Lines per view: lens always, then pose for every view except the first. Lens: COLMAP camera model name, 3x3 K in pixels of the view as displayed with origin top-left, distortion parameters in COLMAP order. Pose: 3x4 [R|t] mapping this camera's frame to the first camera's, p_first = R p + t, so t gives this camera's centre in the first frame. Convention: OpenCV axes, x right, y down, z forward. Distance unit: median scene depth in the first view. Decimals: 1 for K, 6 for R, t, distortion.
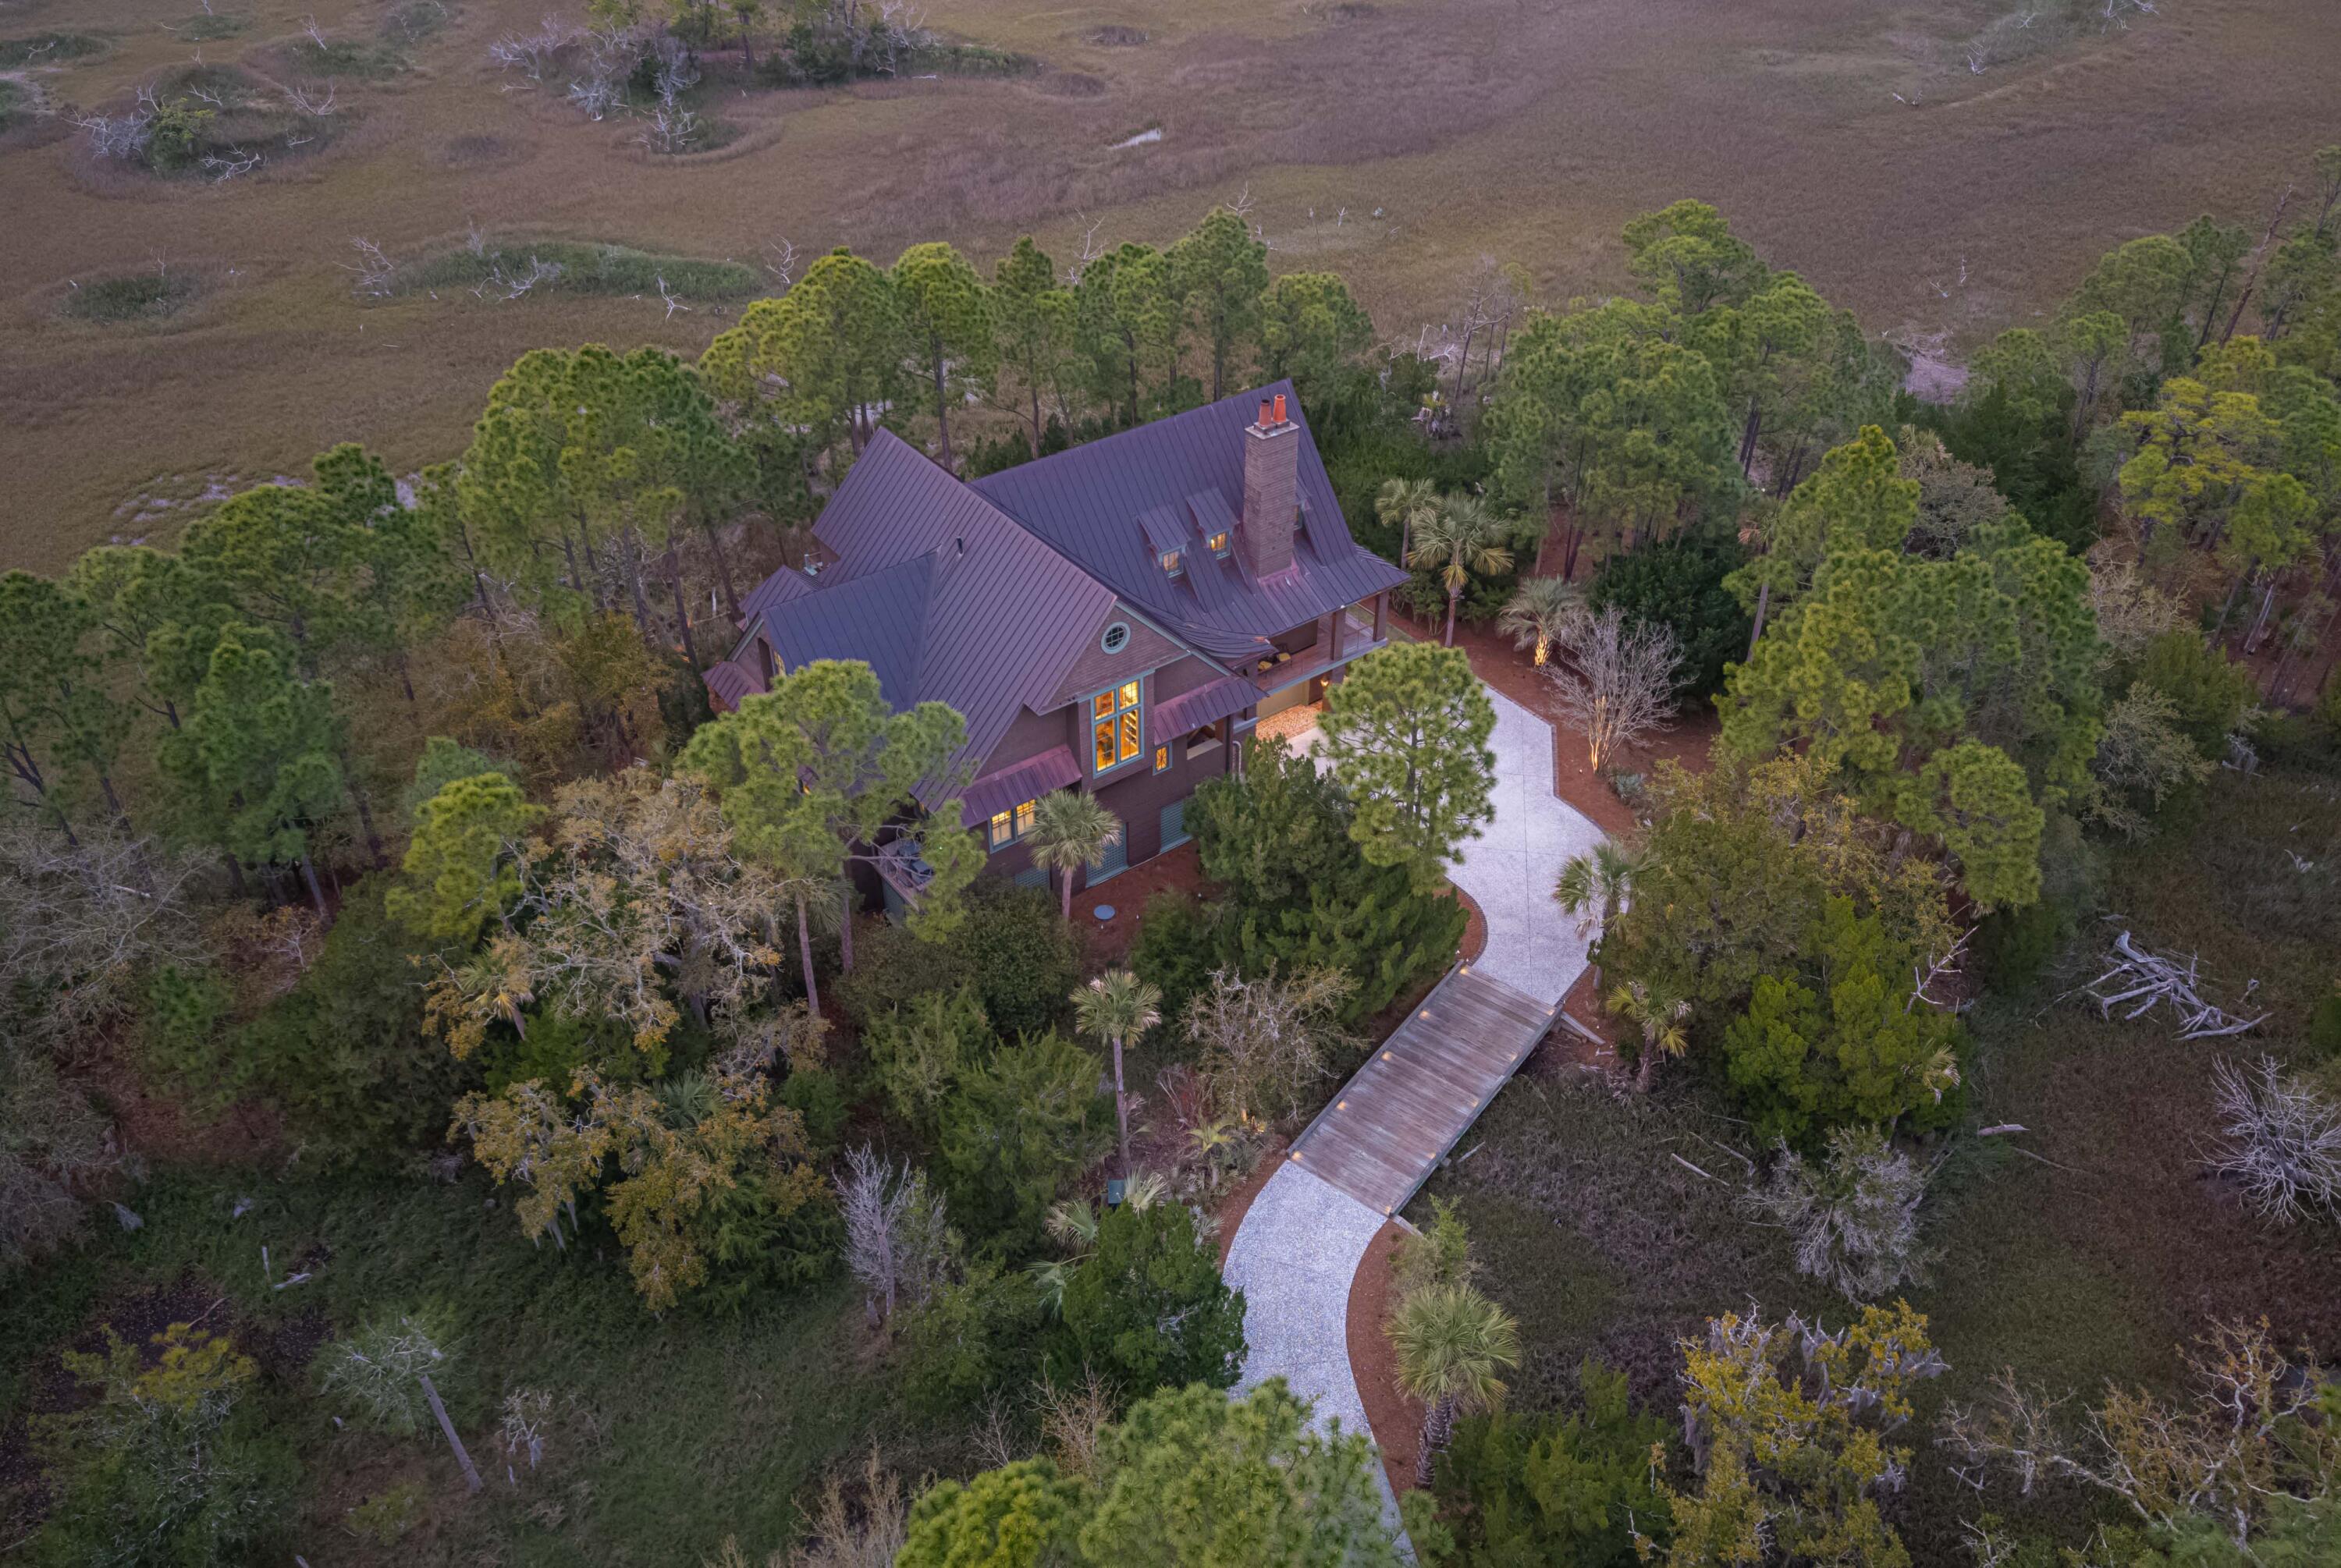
lens RADIAL K [[1616.5, 0, 1158.4], [0, 1616.5, 742.6], [0, 0, 1]] dist [0.016321, -0.012522]
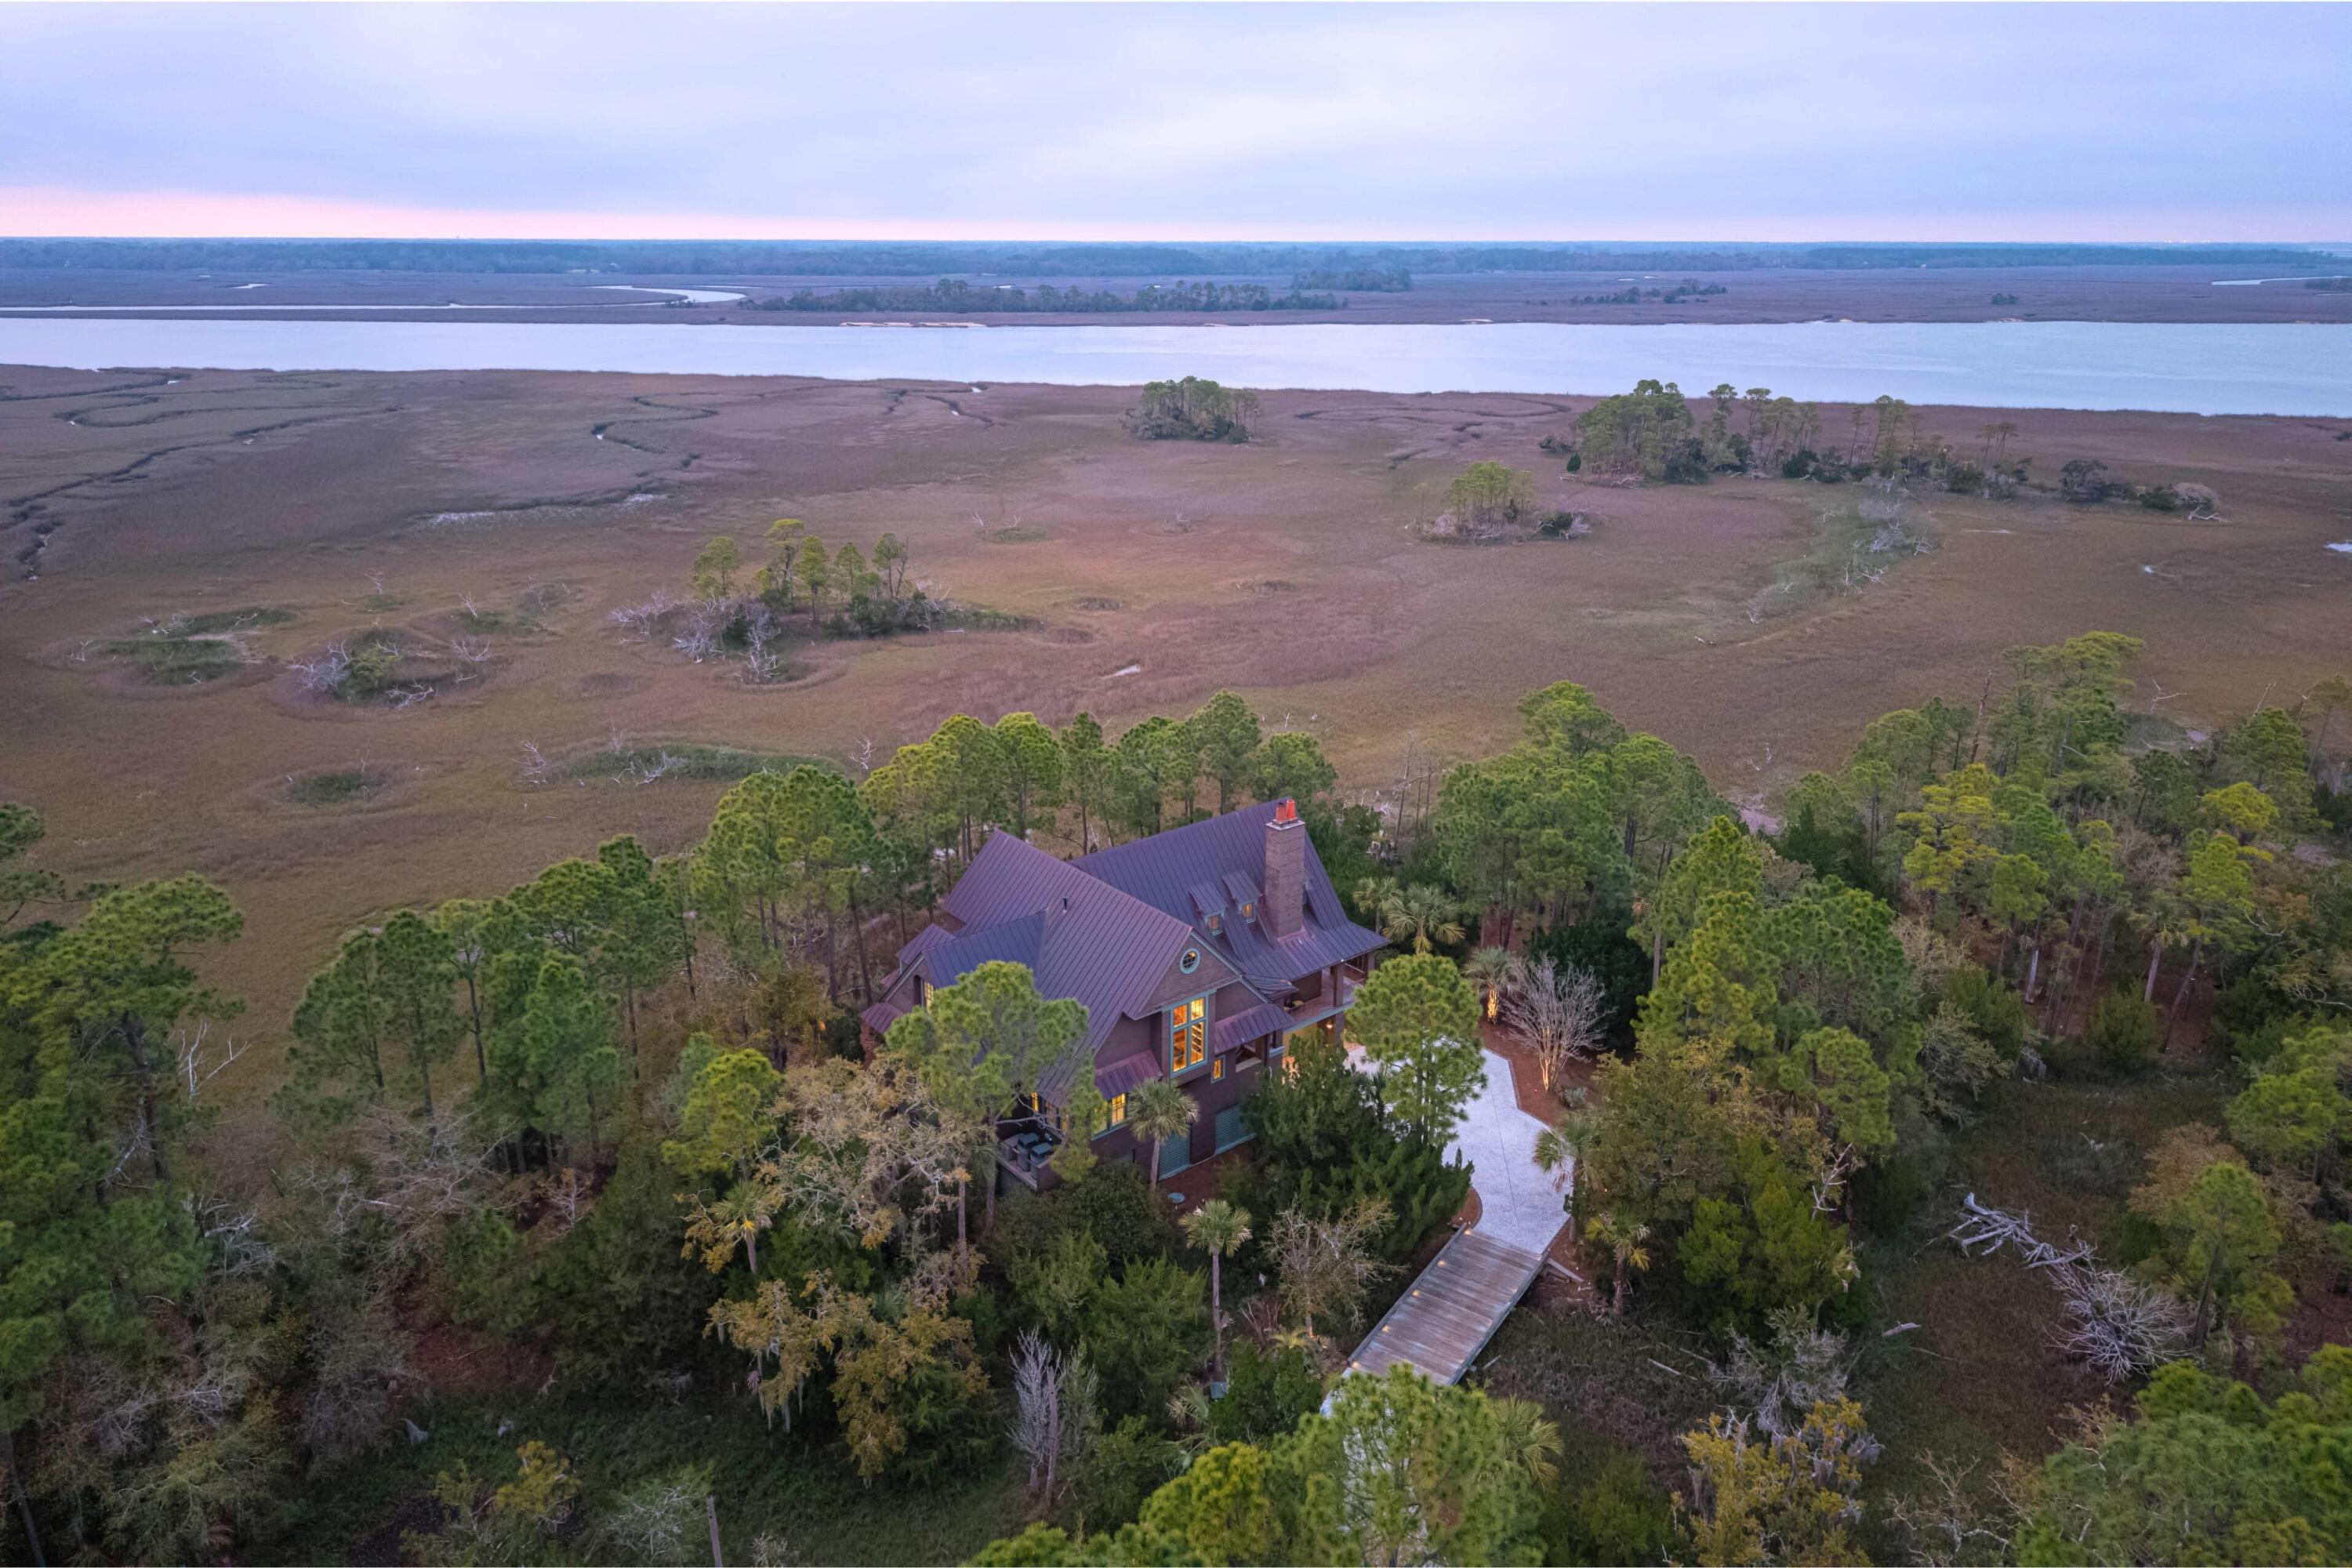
lens RADIAL K [[1484.7, 0, 1137.3], [0, 1484.7, 793.6], [0, 0, 1]] dist [0.019523, -0.016761]
pose [[0.998973, -0.013323, 0.043310, -0.116627], [0.025726, 0.953584, -0.300026, 0.161417], [-0.037302, 0.300832, 0.952947, -0.207888]]
